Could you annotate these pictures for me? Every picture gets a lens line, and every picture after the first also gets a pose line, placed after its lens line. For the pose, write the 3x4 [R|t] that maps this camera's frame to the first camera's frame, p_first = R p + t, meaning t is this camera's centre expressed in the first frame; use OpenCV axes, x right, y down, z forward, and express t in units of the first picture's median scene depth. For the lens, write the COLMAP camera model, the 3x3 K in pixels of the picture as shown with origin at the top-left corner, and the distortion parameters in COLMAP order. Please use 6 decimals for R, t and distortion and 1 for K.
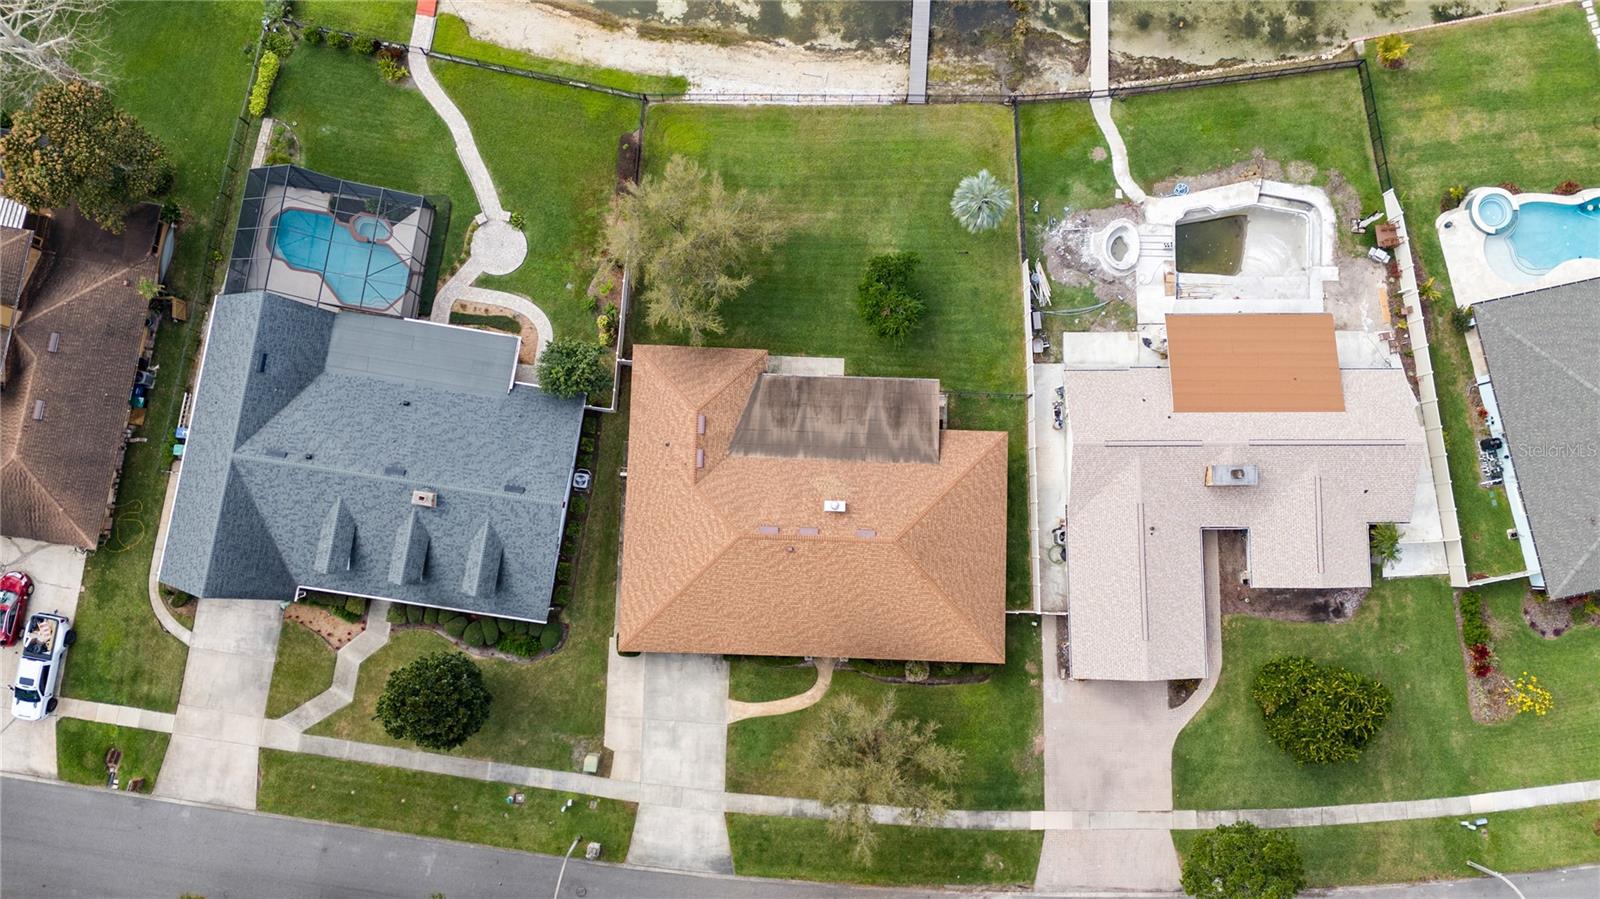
lens RADIAL K [[1170.4, 0, 807.0], [0, 1170.4, 450.7], [0, 0, 1]] dist [0.084574, -0.091058]
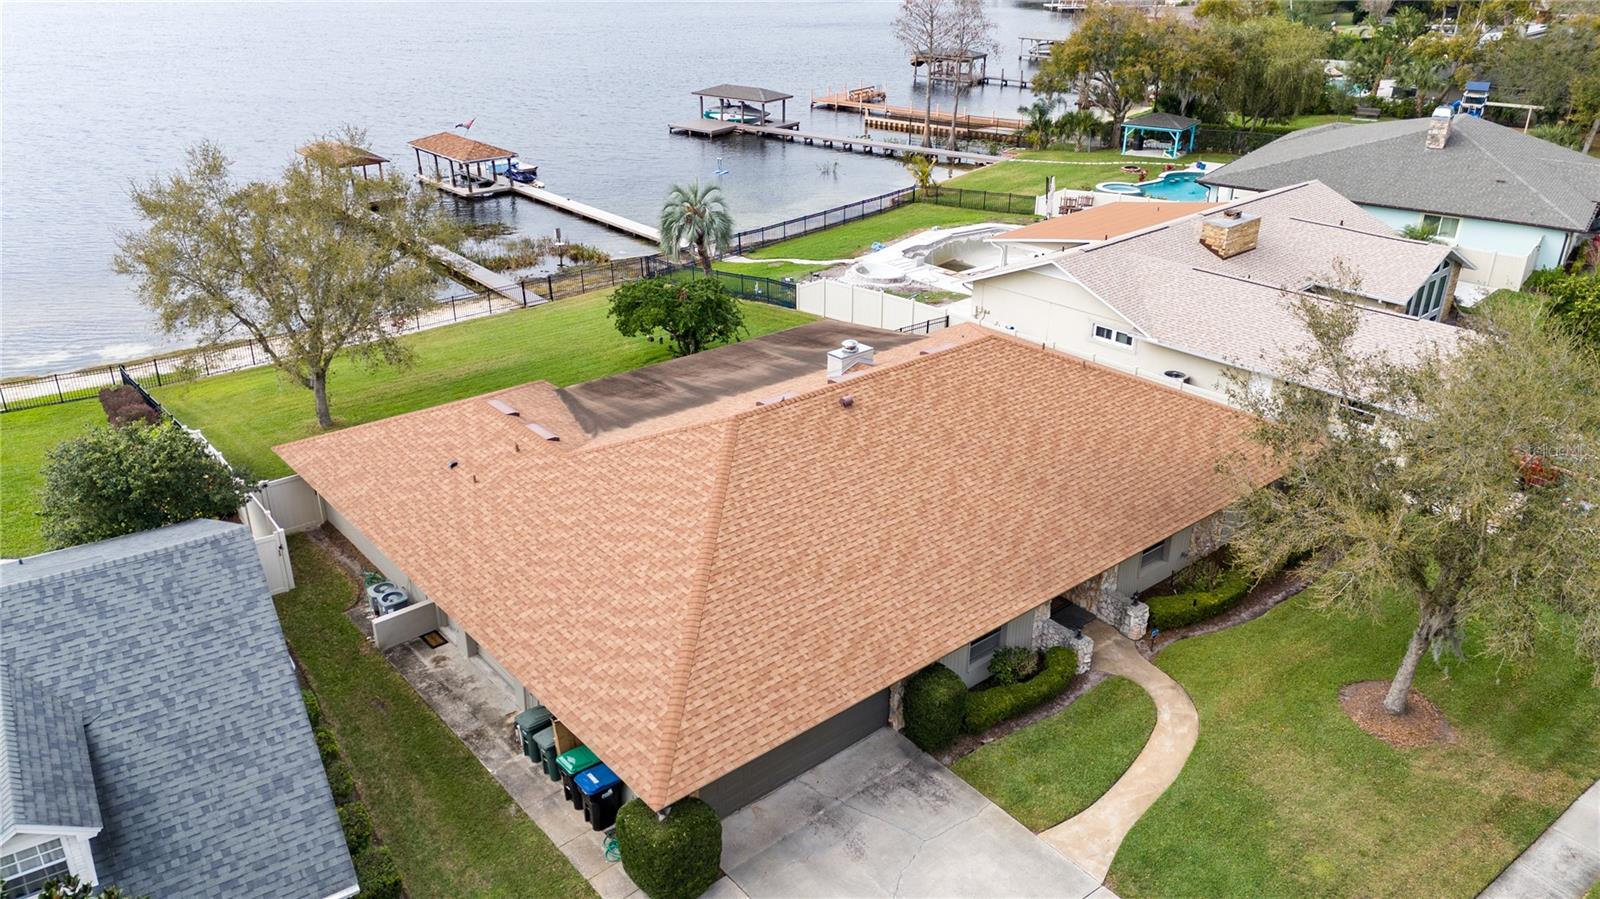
lens RADIAL K [[1170.2, 0, 807.8], [0, 1170.2, 446.1], [0, 0, 1]] dist [0.107144, -0.173836]
pose [[0.735452, -0.300101, 0.607495, -0.270499], [0.675791, 0.389932, -0.625508, 0.326716], [-0.049166, 0.870570, 0.489582, 0.763520]]
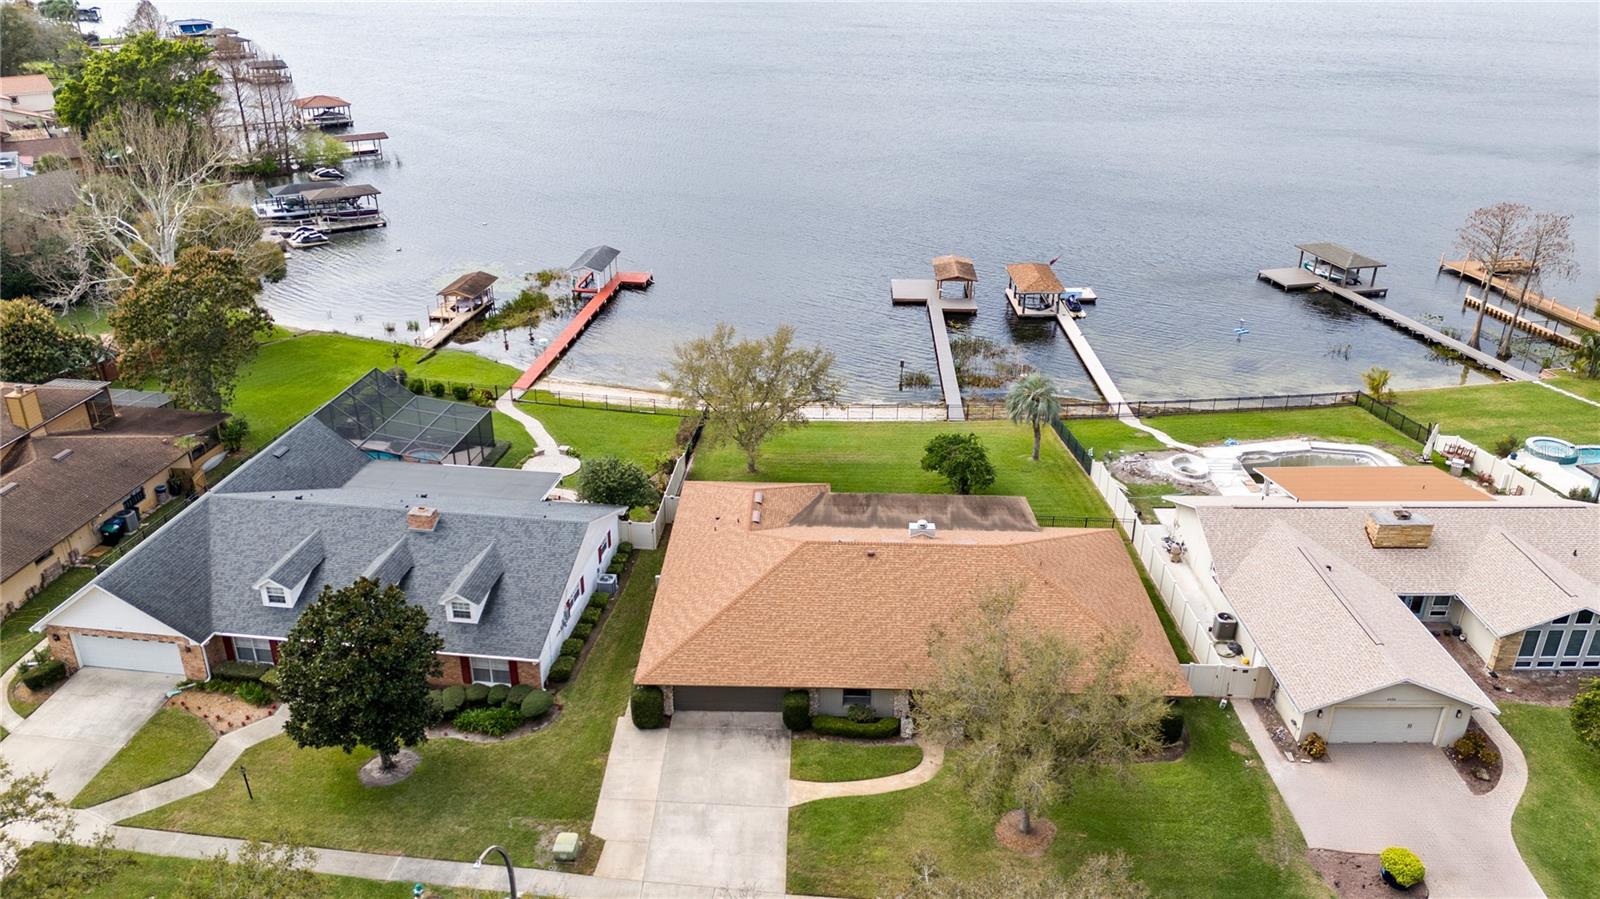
lens RADIAL K [[1170.4, 0, 807.0], [0, 1170.4, 450.7], [0, 0, 1]] dist [0.084574, -0.091058]
pose [[0.999702, -0.022914, 0.008400, -0.058771], [0.018867, 0.507280, -0.861575, 0.684690], [0.015481, 0.861477, 0.507561, 0.512297]]
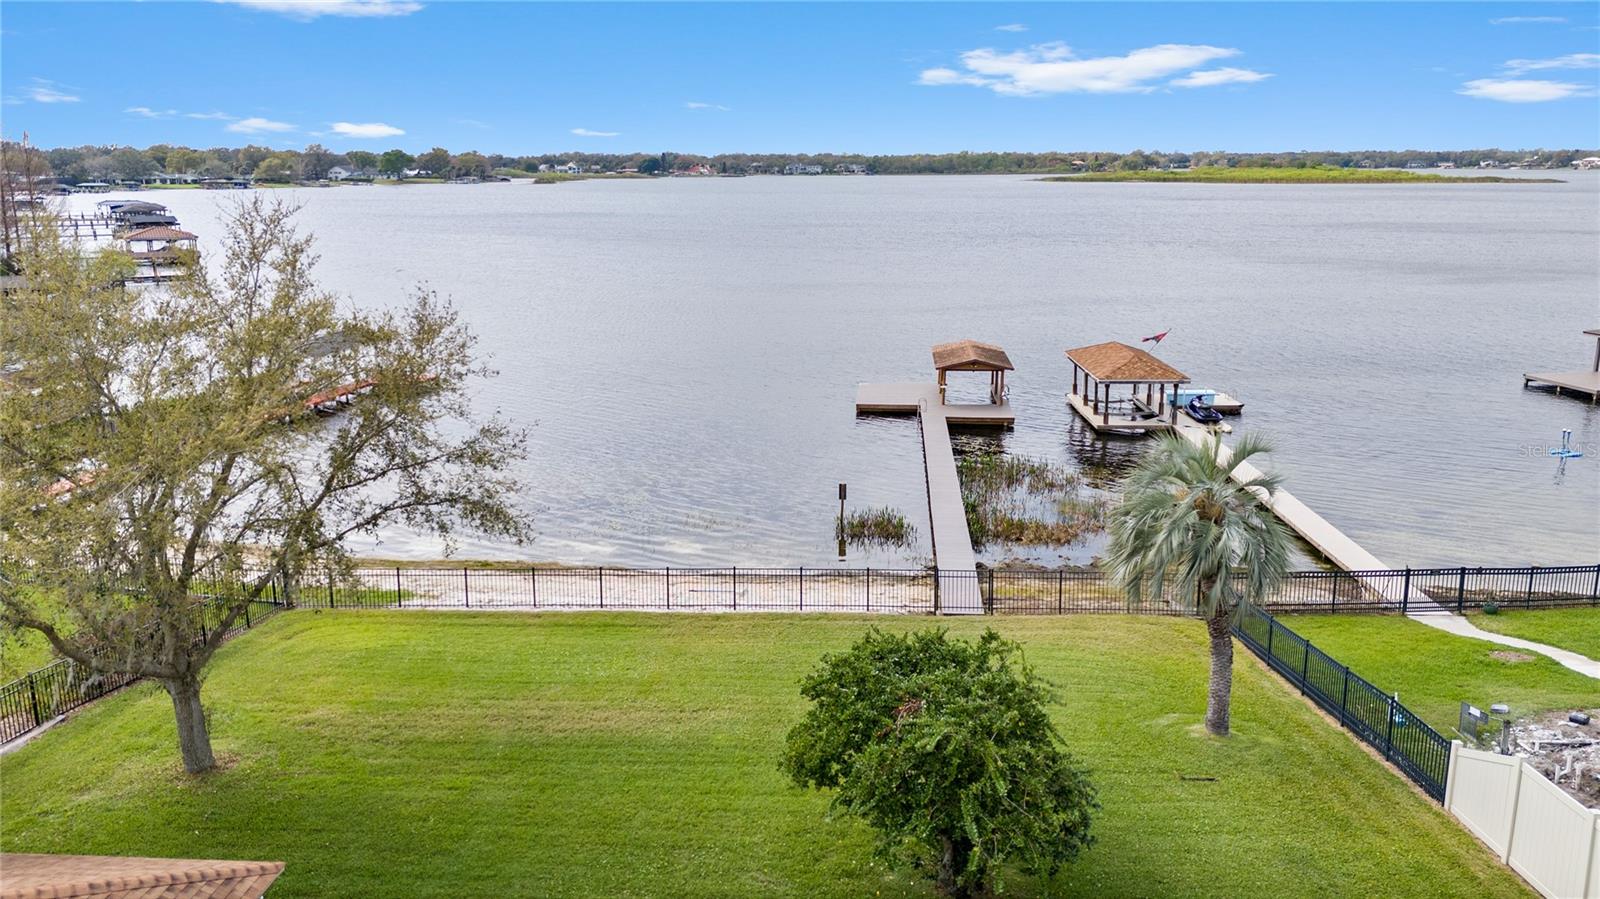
lens RADIAL K [[1170.4, 0, 807.0], [0, 1170.4, 450.7], [0, 0, 1]] dist [0.084574, -0.091058]
pose [[0.999405, -0.021296, -0.027127, 0.054393], [-0.018881, 0.320370, -0.947104, 0.072052], [0.028860, 0.947053, 0.319777, 0.875855]]
